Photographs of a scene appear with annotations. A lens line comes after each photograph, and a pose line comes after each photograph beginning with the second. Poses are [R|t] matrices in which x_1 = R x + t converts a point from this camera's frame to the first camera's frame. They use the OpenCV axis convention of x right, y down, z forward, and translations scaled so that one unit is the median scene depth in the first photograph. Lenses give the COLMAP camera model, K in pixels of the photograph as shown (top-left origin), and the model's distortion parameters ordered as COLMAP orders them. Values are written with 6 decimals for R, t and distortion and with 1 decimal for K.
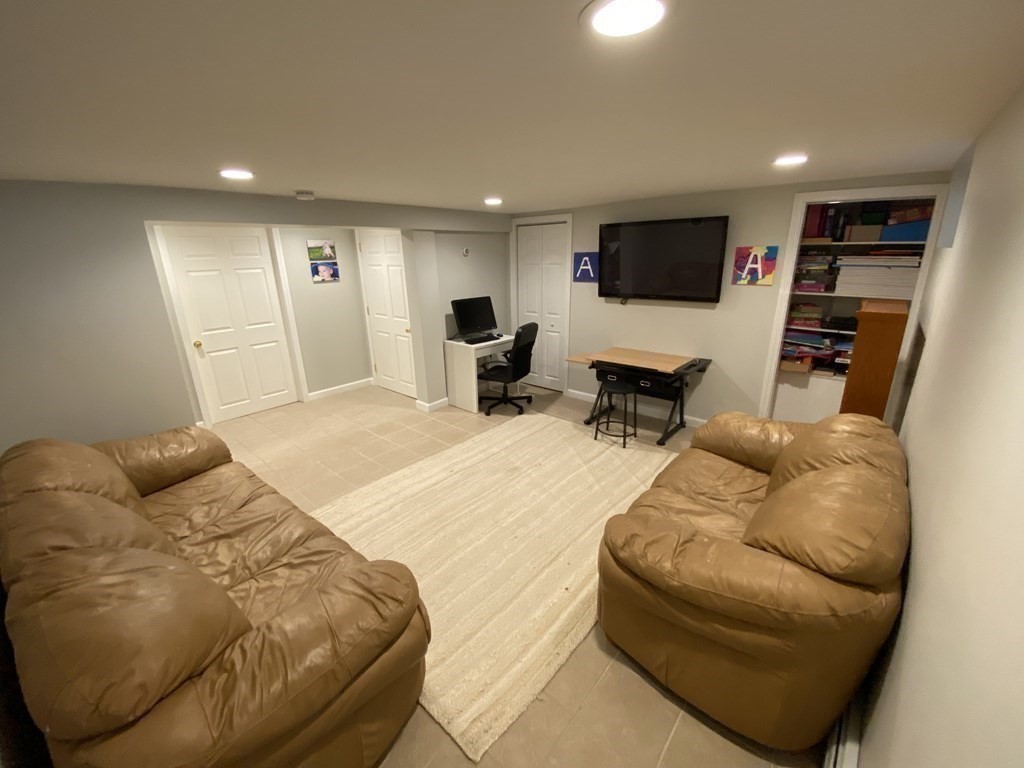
lens RADIAL K [[413.8, 0, 512.0], [0, 413.8, 384.0], [0, 0, 1]] dist [0.000929, -0.024976]
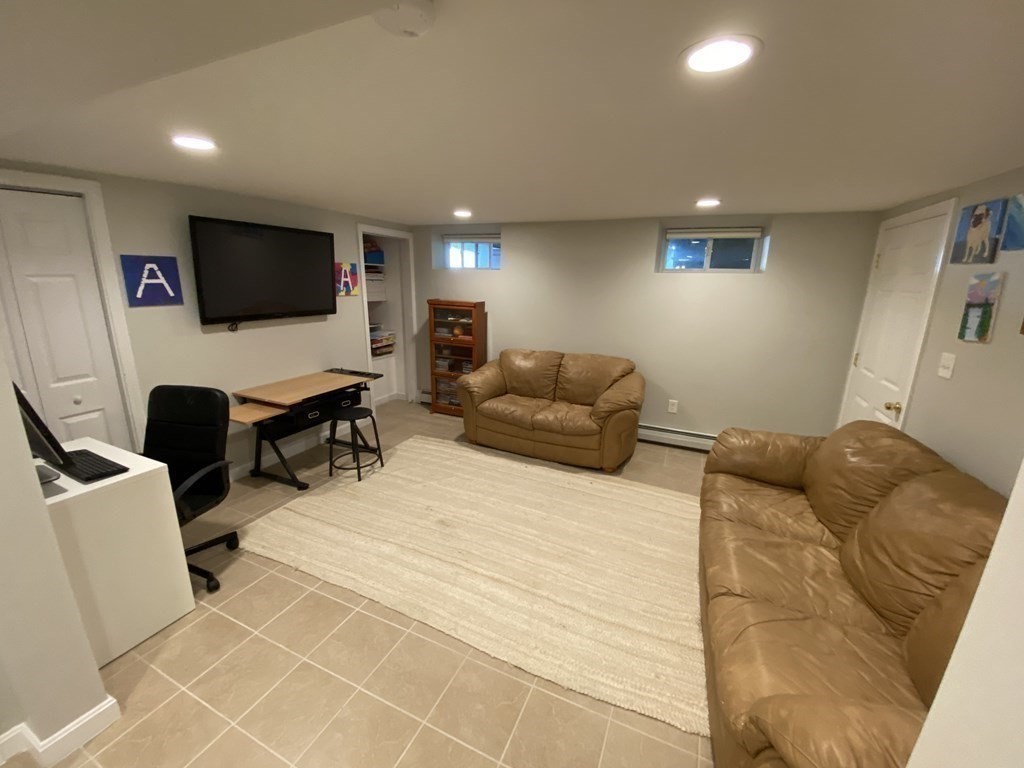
lens RADIAL K [[413.8, 0, 512.0], [0, 413.8, 384.0], [0, 0, 1]] dist [0.000929, -0.024976]
pose [[-0.313092, -0.221607, 0.923506, -0.578149], [0.259565, 0.915407, 0.307663, -0.206770], [-0.913564, 0.336037, -0.229085, 0.765070]]
